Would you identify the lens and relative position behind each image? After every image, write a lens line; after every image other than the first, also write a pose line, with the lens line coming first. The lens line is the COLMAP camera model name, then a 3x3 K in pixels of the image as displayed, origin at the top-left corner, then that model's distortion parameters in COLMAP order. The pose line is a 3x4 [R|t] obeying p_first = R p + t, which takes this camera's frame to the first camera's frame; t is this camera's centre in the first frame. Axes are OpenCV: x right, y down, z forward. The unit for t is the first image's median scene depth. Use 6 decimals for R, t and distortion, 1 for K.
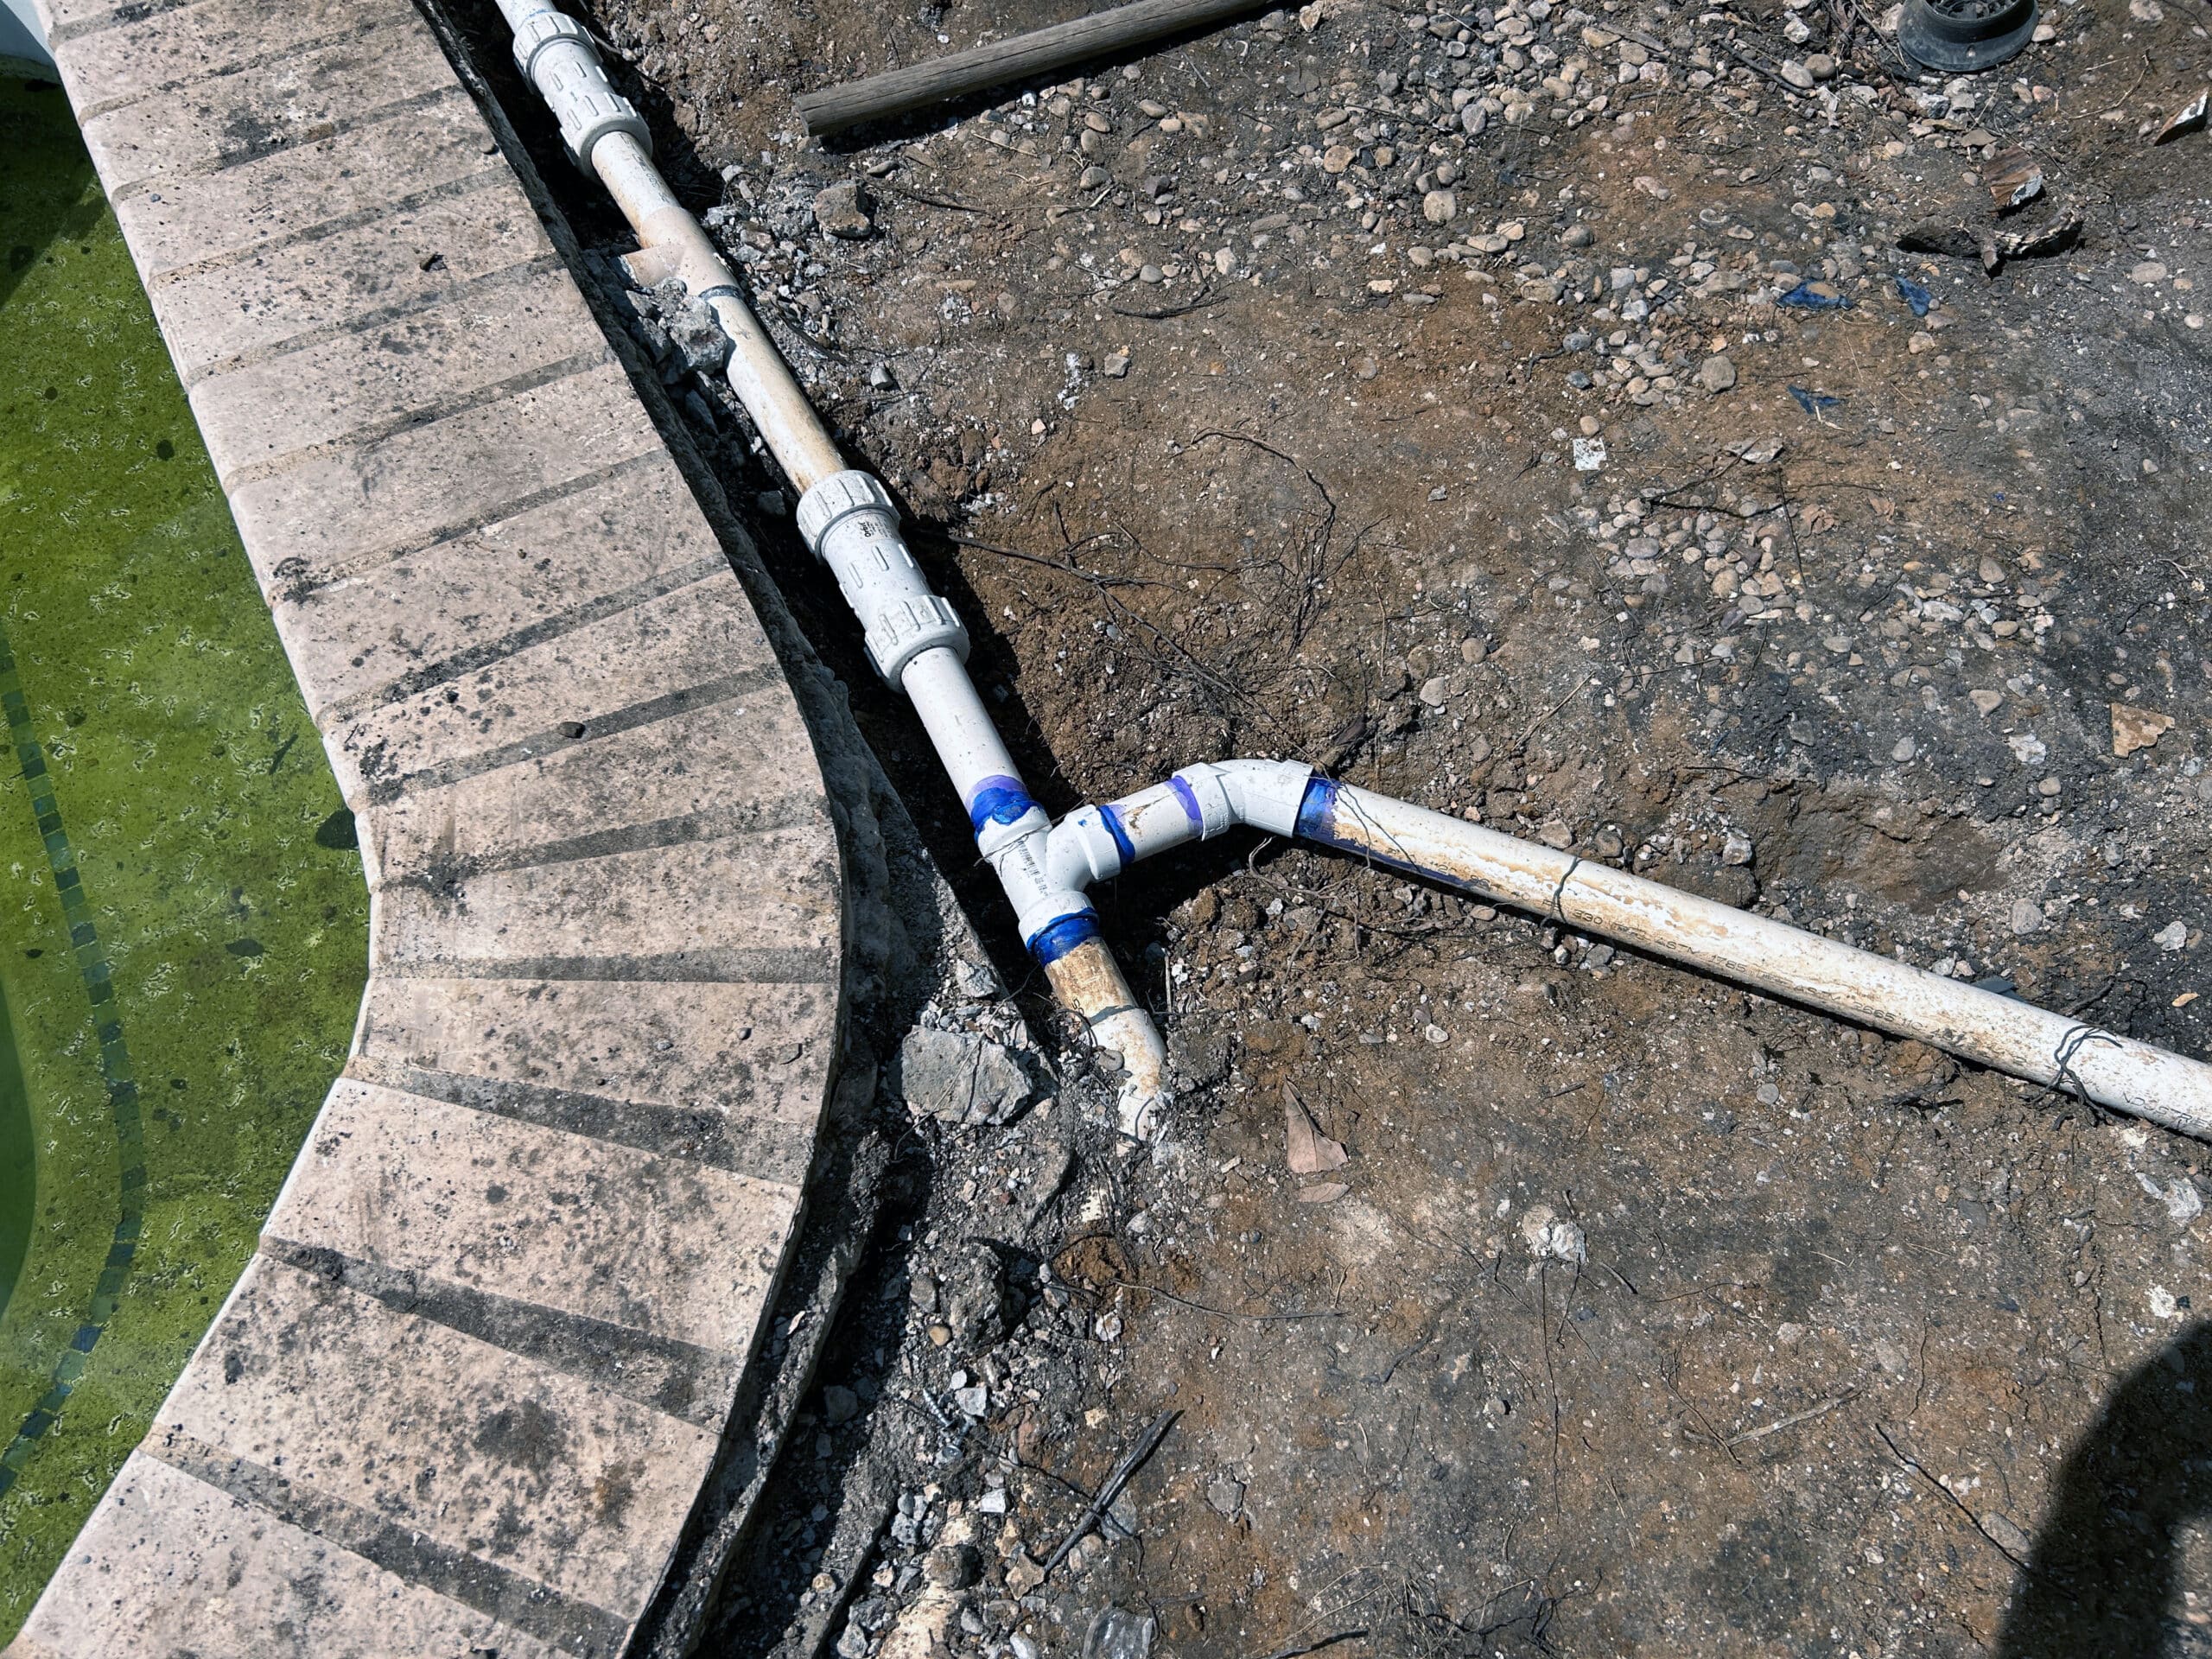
lens RADIAL K [[1667.6, 0, 1093.4], [0, 1667.6, 815.7], [0, 0, 1]] dist [0.046989, -0.047632]
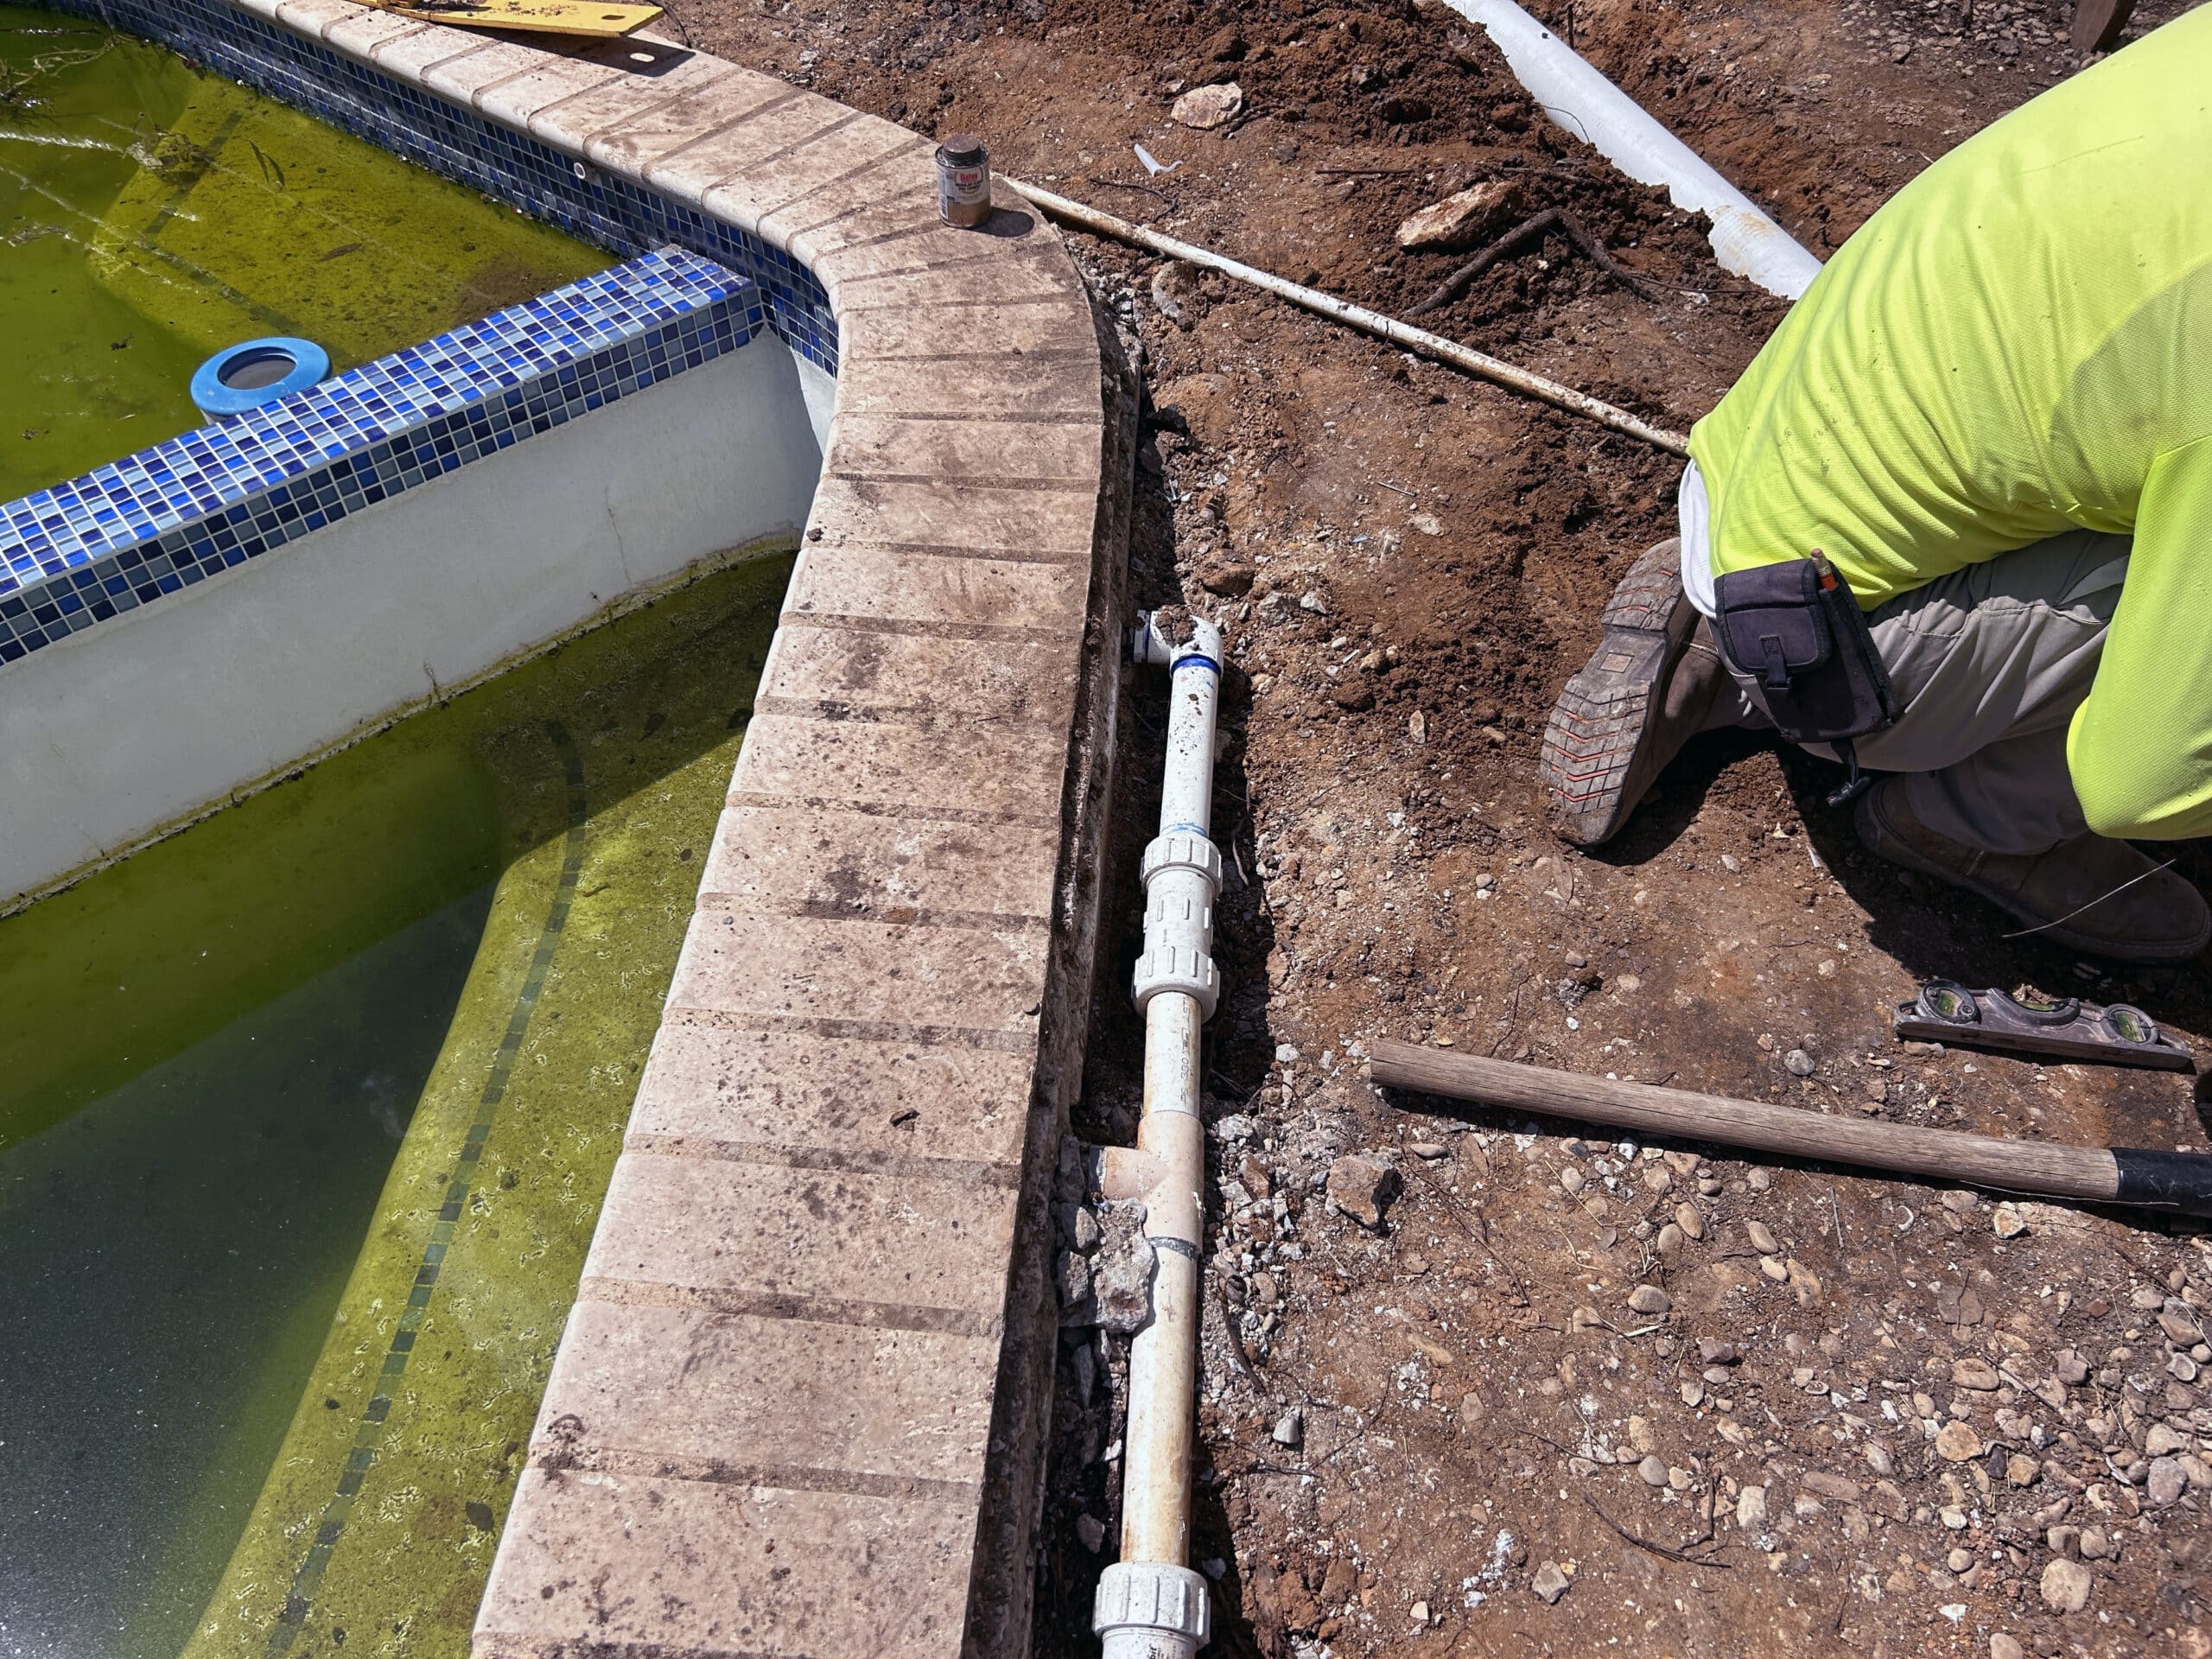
lens RADIAL K [[1667.6, 0, 1111.8], [0, 1667.6, 797.5], [0, 0, 1]] dist [0.046989, -0.047632]
pose [[0.836599, 0.417309, -0.354902, -0.033663], [-0.483088, 0.867482, -0.118744, -0.406116], [0.258318, 0.270791, 0.927332, 0.099260]]
